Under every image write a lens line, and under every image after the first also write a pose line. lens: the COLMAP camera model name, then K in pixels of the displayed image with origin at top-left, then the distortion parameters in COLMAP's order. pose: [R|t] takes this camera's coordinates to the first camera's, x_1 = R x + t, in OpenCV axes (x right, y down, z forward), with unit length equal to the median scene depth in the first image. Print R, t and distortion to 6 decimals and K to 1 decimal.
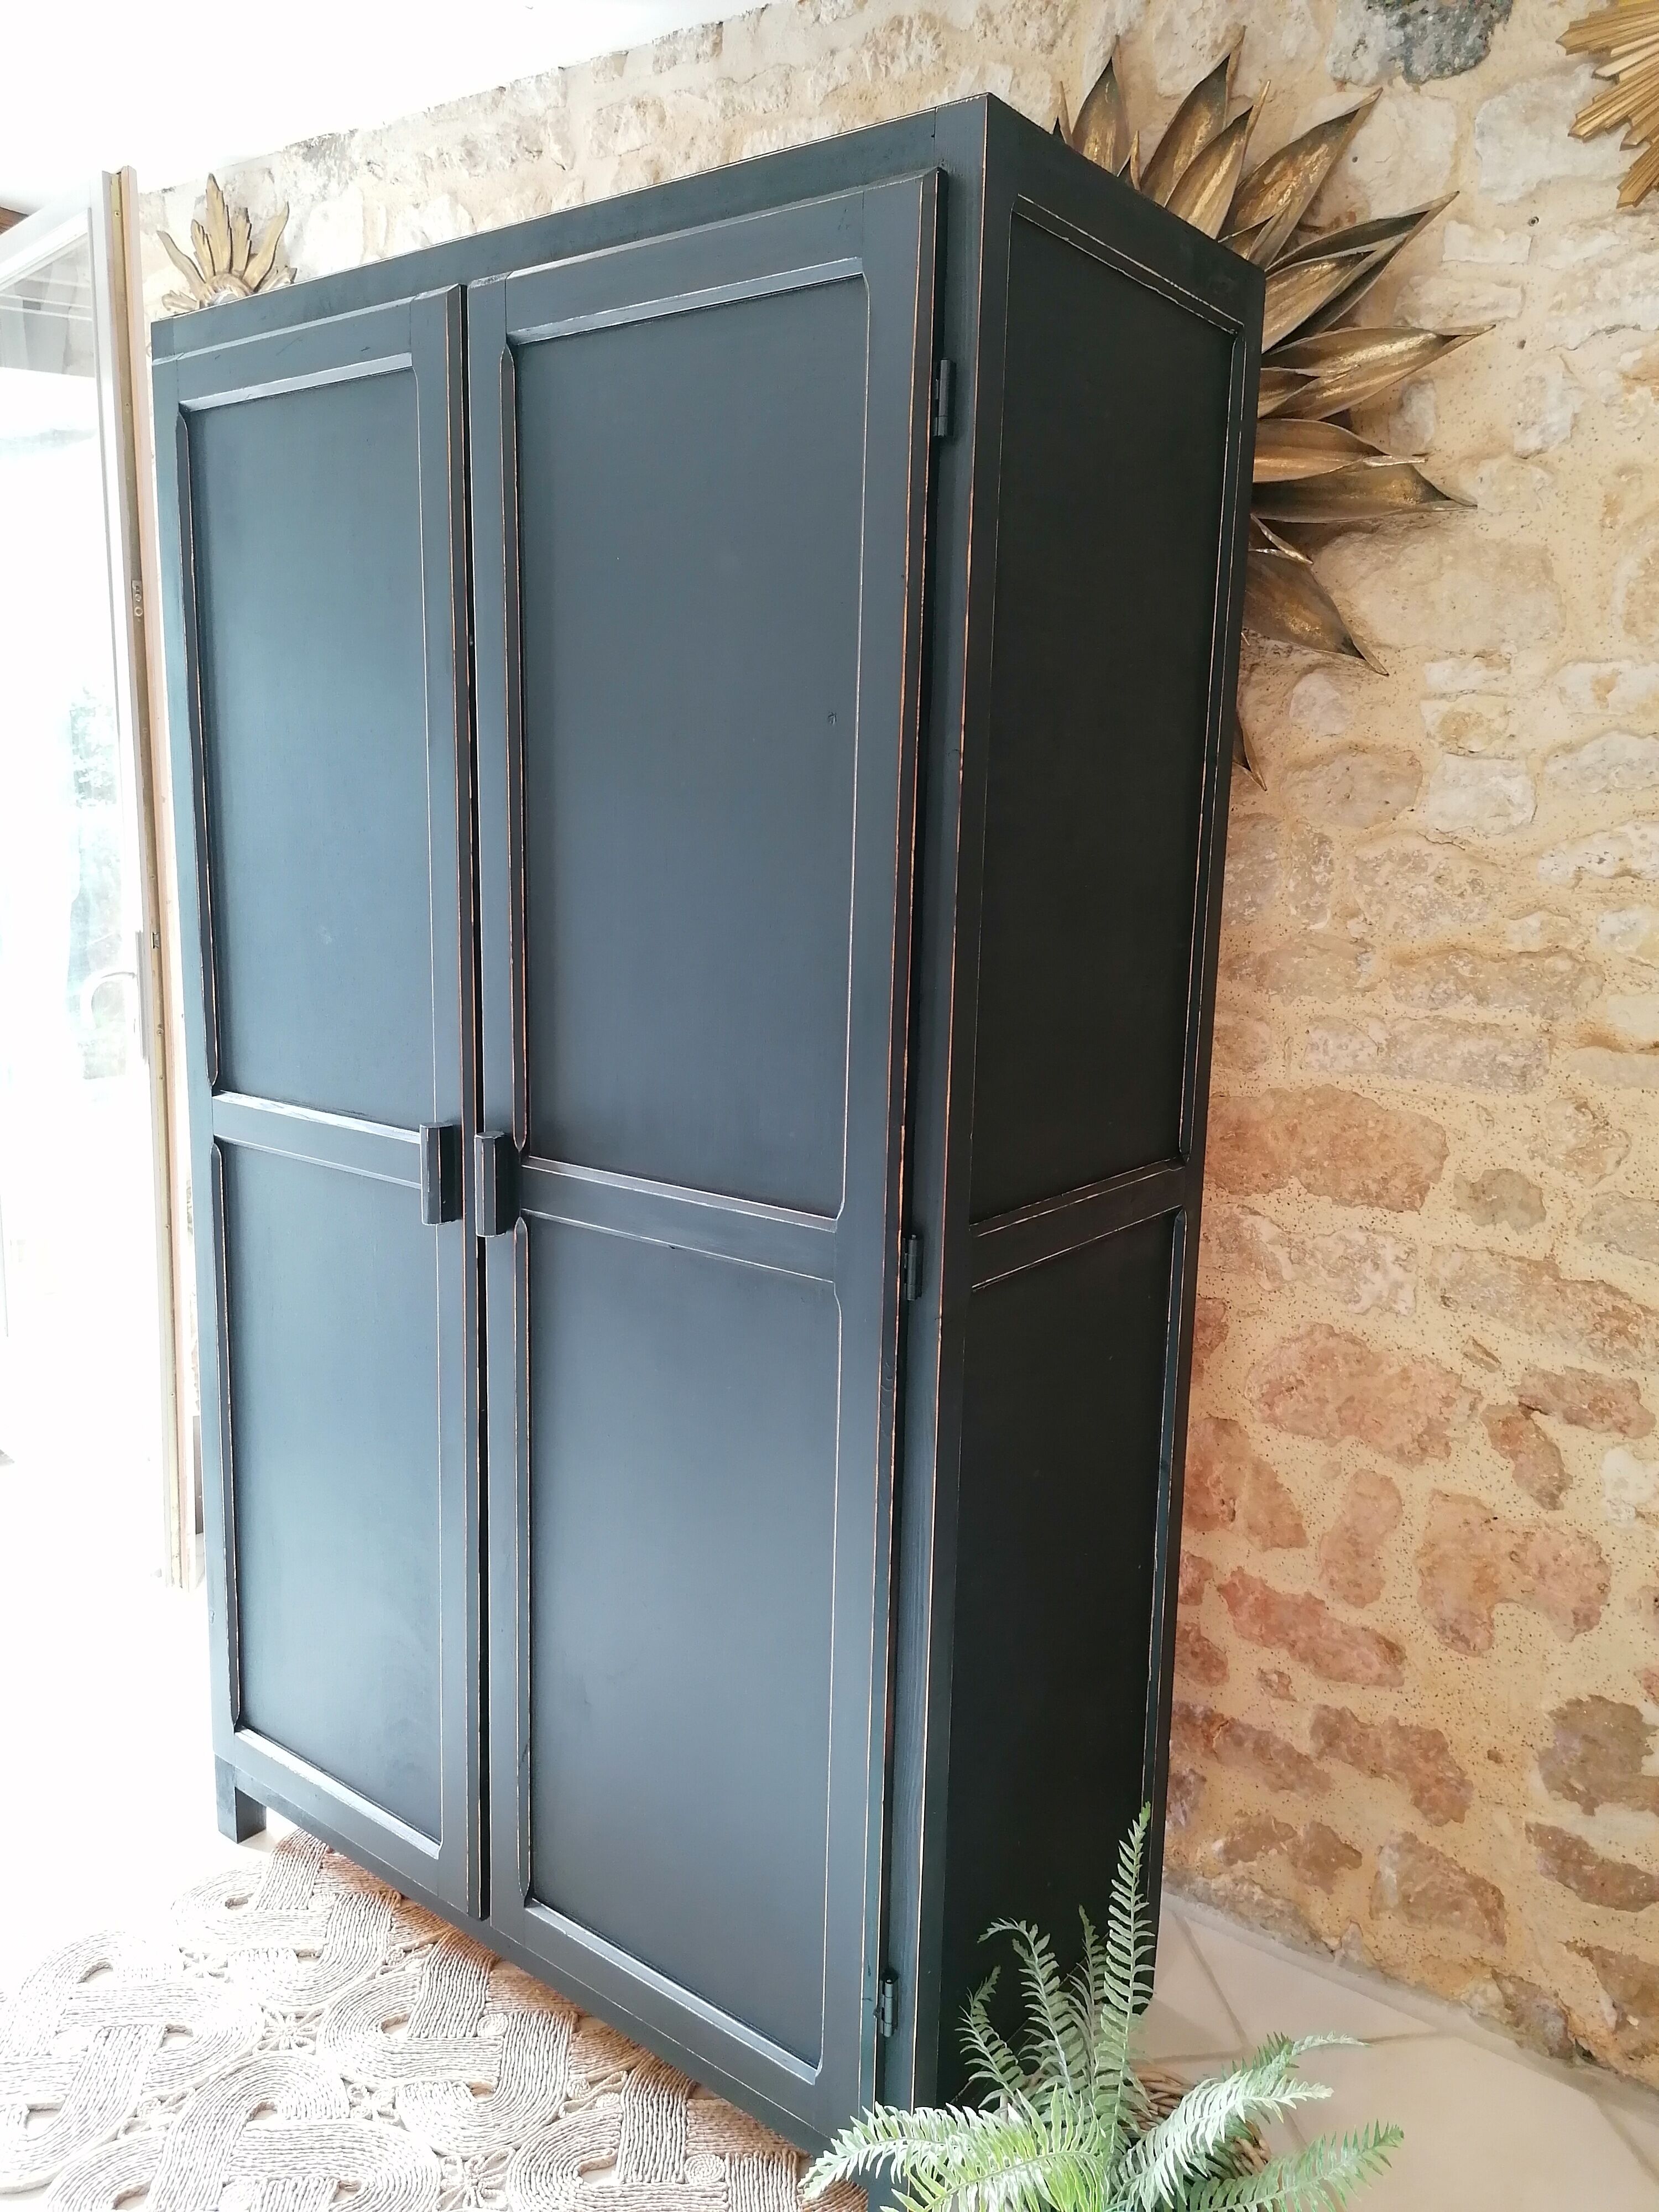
lens RADIAL K [[1673.1, 0, 829.5], [0, 1673.1, 1106.0], [0, 0, 1]] dist [0.111660, -0.171454]
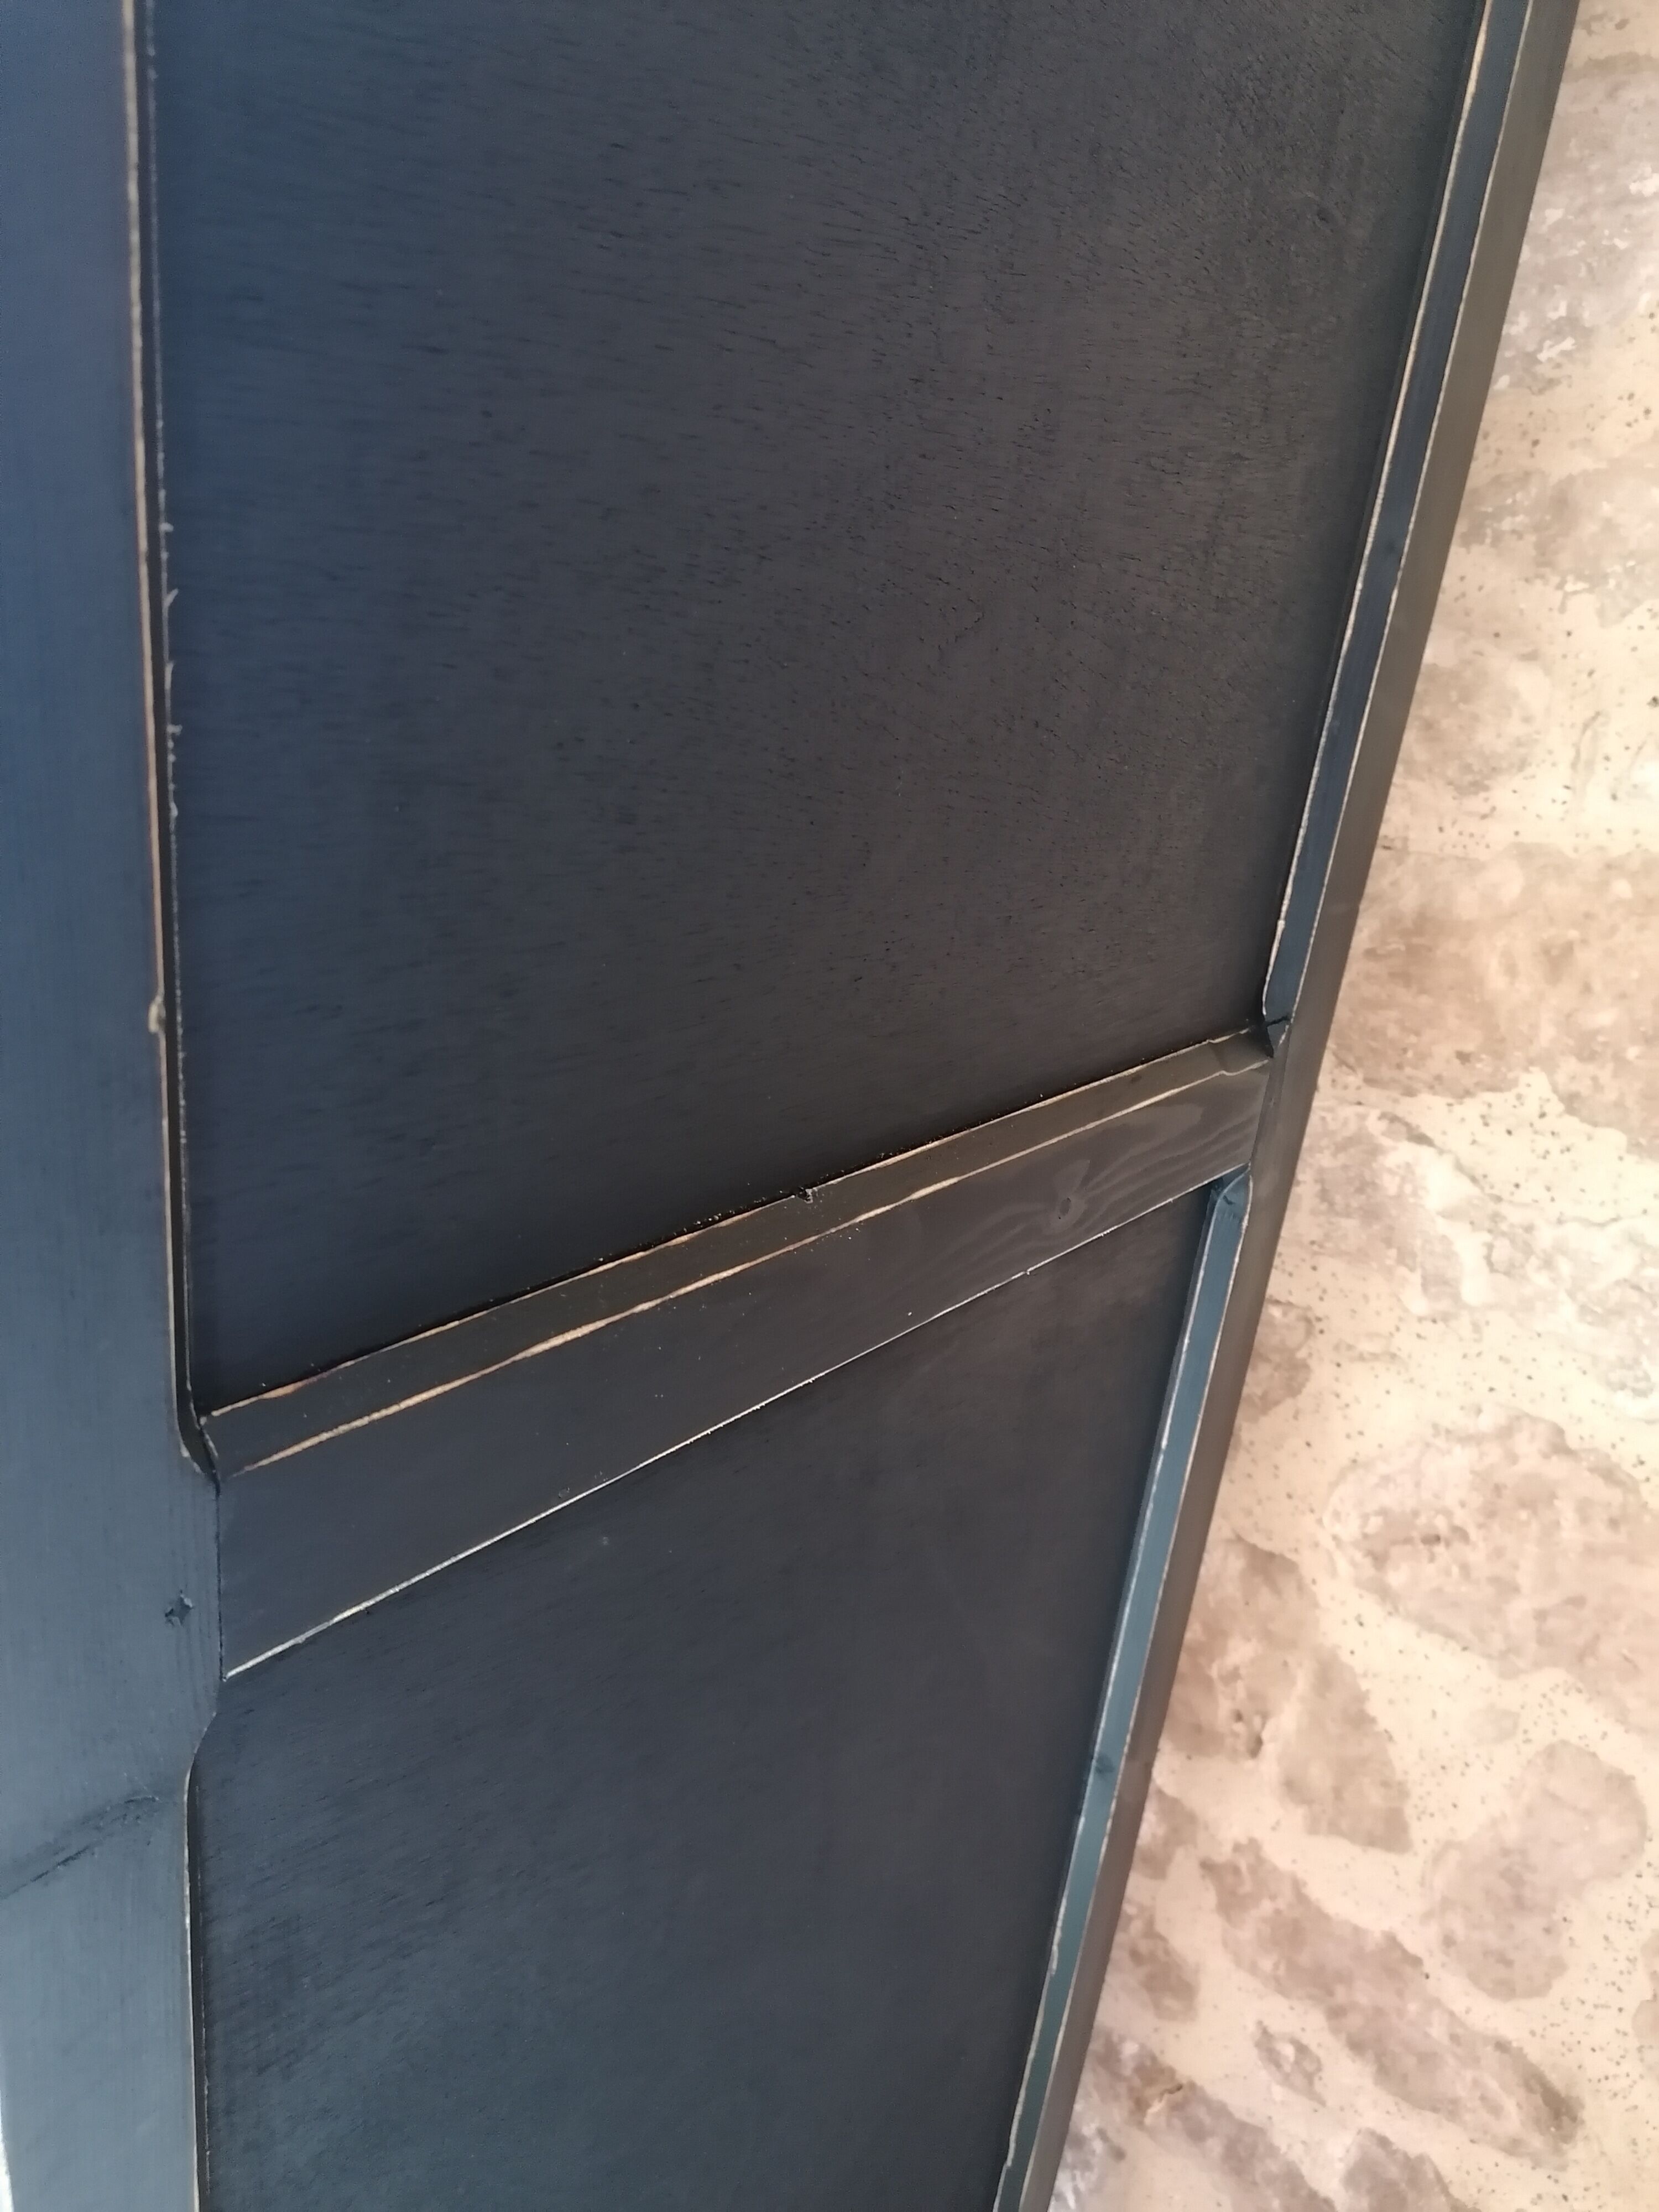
lens RADIAL K [[1673.1, 0, 829.5], [0, 1673.1, 1106.0], [0, 0, 1]] dist [0.111660, -0.171454]
pose [[0.993766, 0.108745, -0.024568, 0.117254], [-0.101792, 0.974930, 0.197862, -0.012288], [0.045469, -0.194128, 0.979922, 0.586981]]
